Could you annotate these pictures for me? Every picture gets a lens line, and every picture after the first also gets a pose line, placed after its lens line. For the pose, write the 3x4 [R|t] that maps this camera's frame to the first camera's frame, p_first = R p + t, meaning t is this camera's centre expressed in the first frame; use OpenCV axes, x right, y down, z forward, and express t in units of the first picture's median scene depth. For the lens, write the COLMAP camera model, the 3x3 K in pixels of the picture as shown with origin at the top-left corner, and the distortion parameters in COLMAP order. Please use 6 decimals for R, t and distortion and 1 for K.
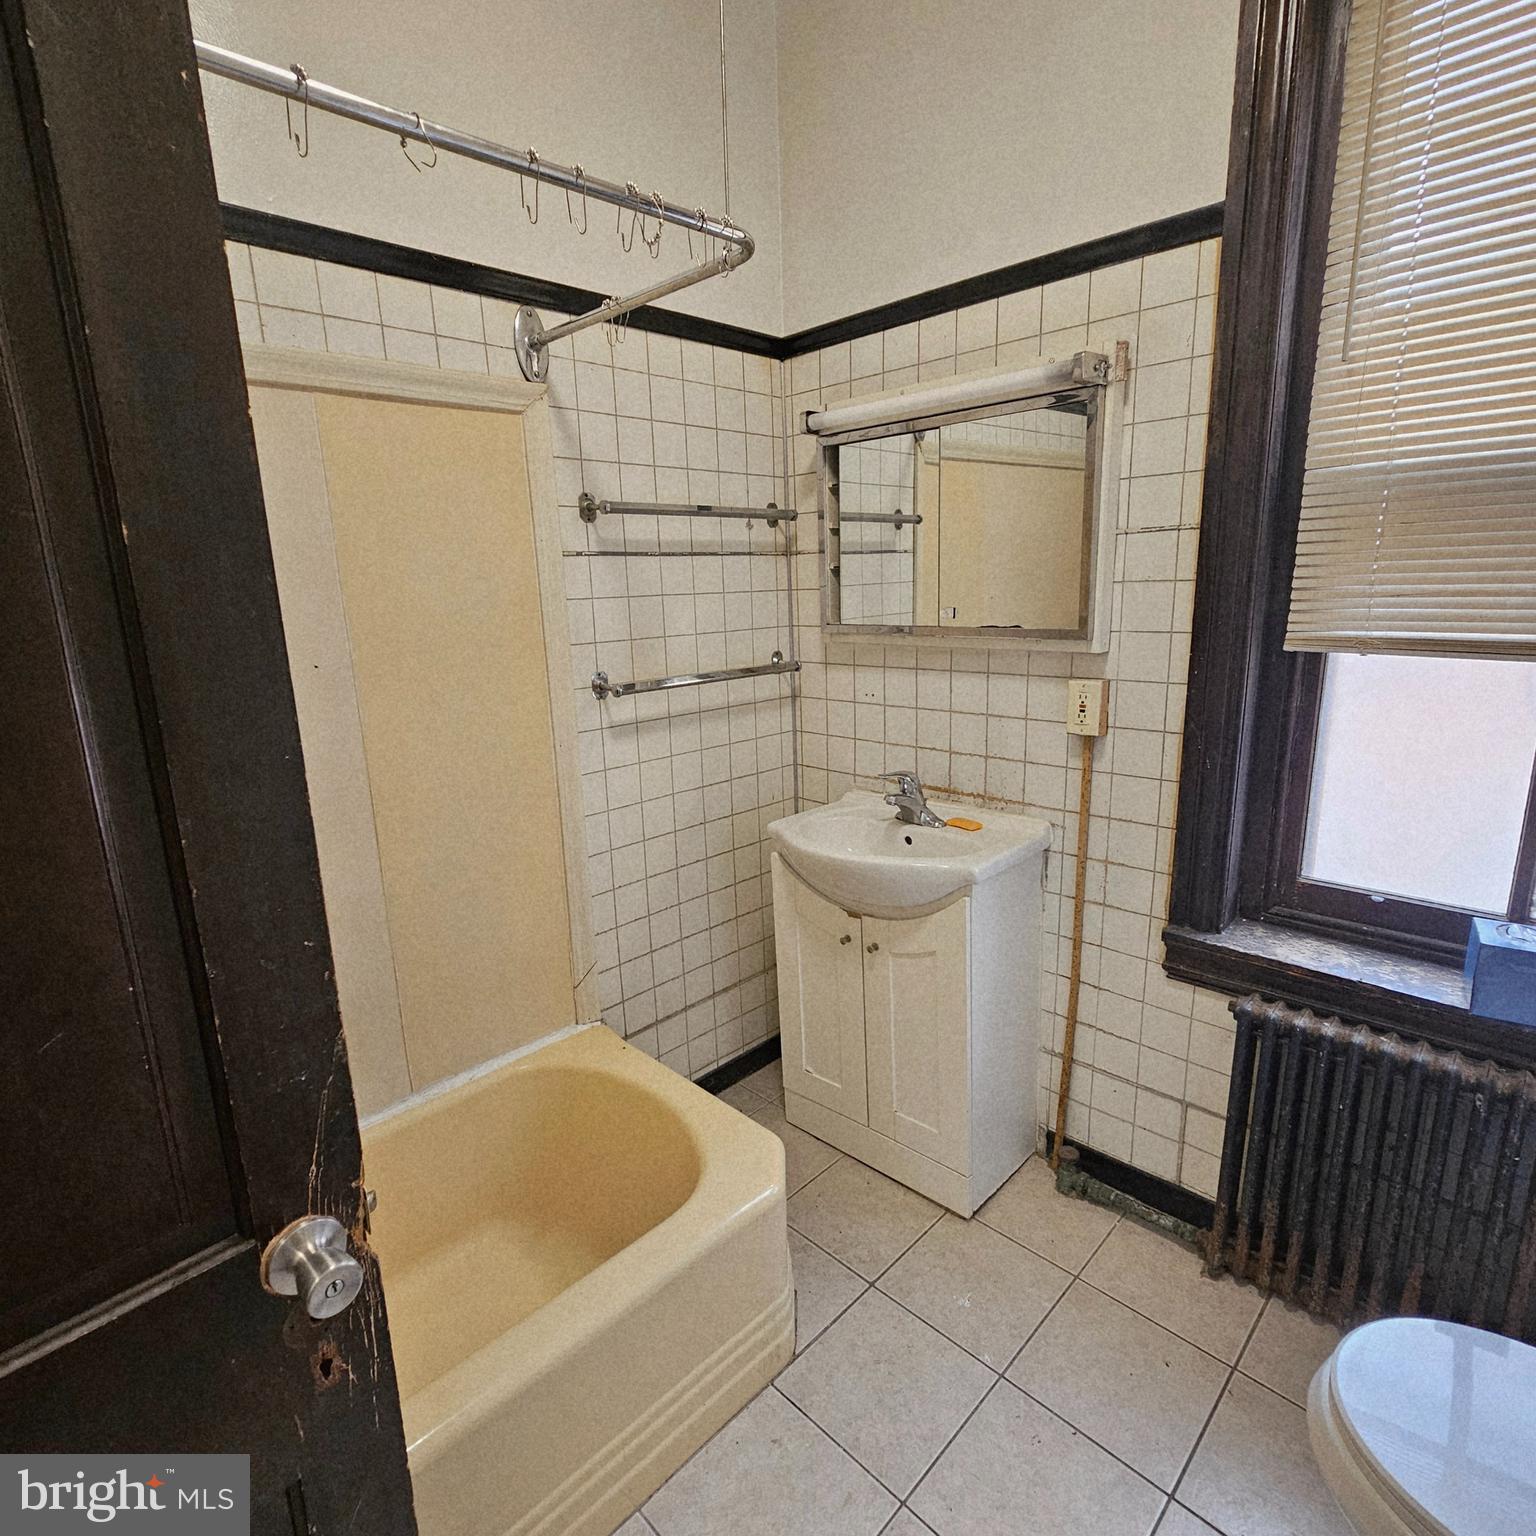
lens RADIAL K [[842.3, 0, 766.5], [0, 842.3, 771.3], [0, 0, 1]] dist [0.002179, 0.000181]
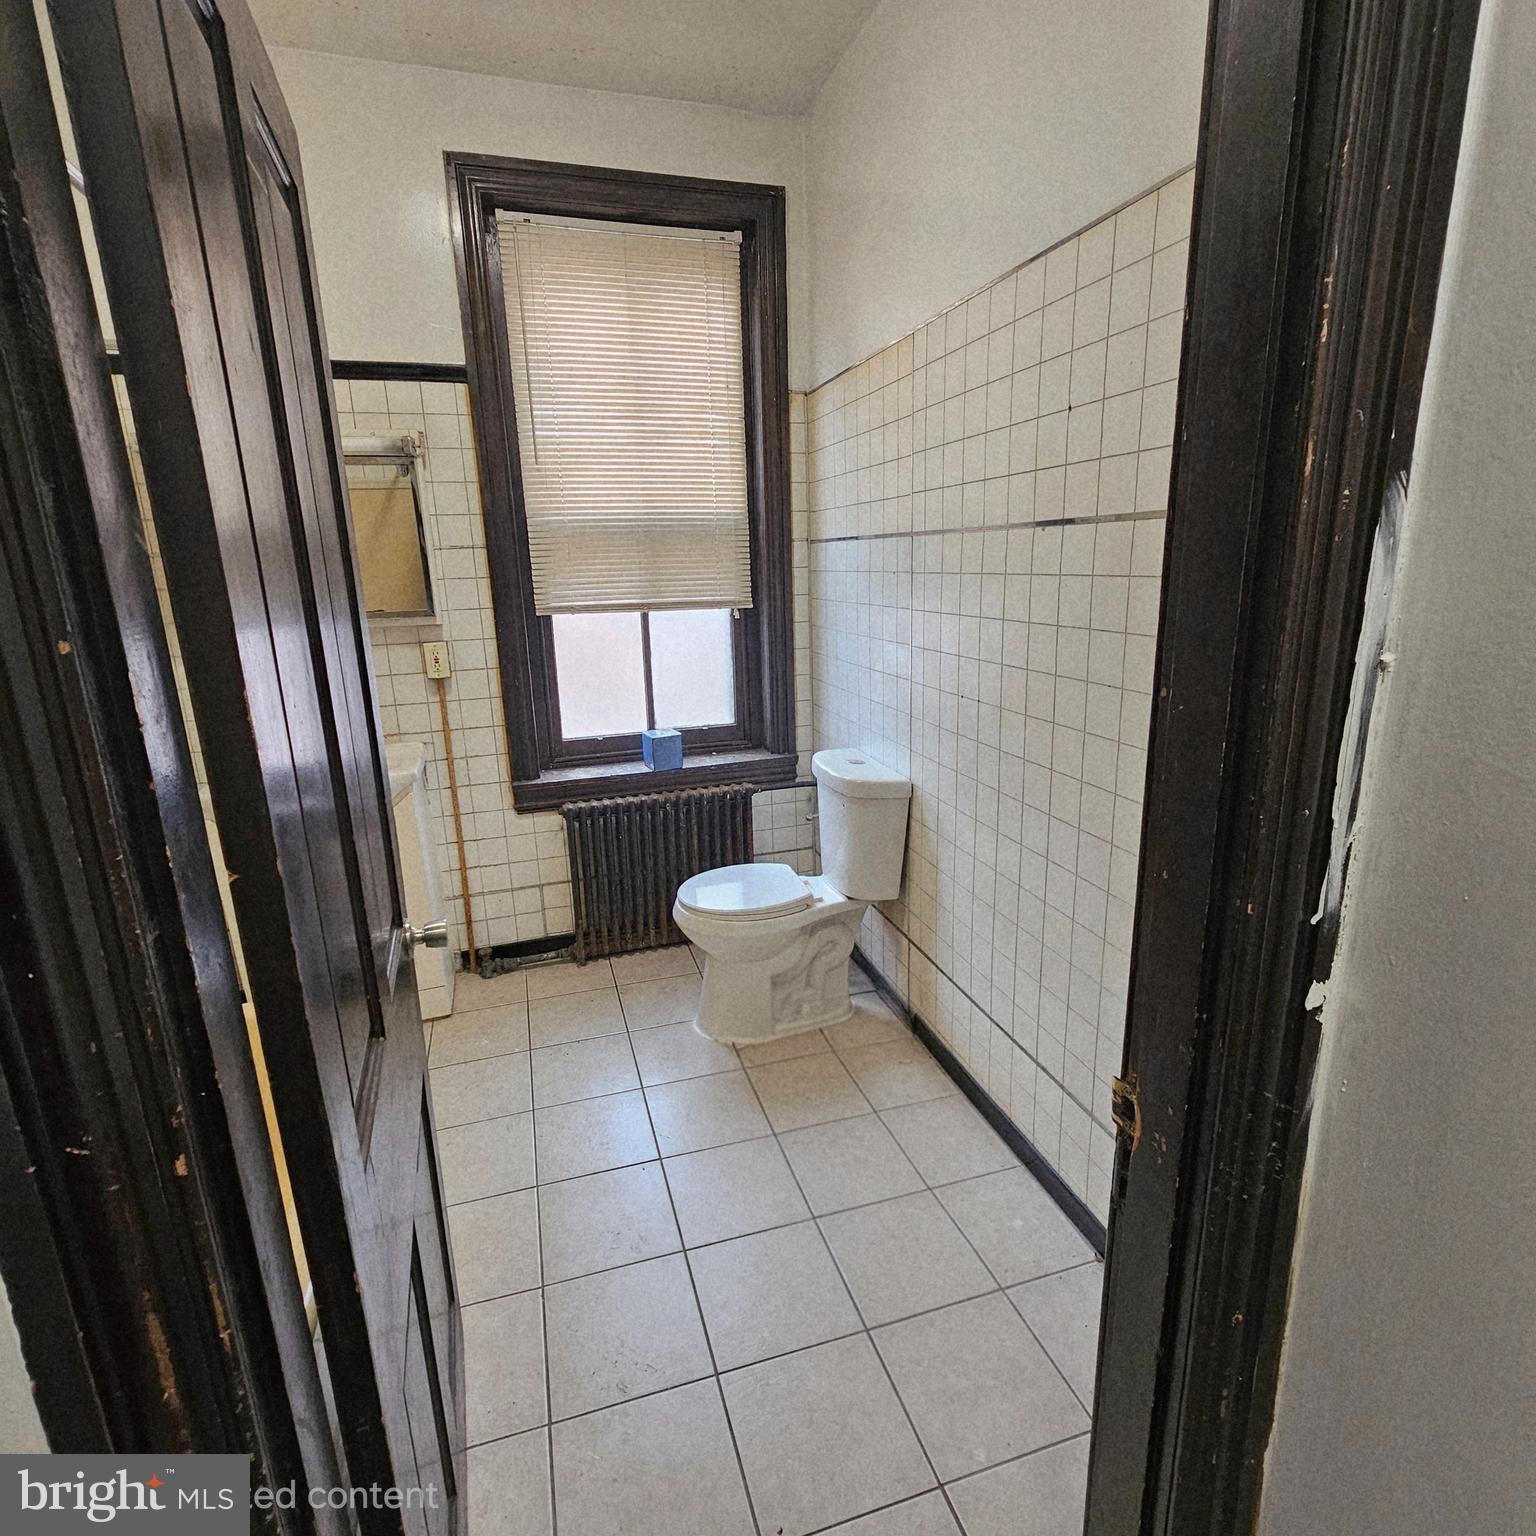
lens RADIAL K [[842.3, 0, 766.5], [0, 842.3, 771.3], [0, 0, 1]] dist [0.002179, 0.000181]
pose [[0.465955, -0.201883, 0.861469, -0.736627], [0.212622, 0.970641, 0.112464, 0.079941], [-0.858882, 0.130764, 0.495200, -0.269714]]
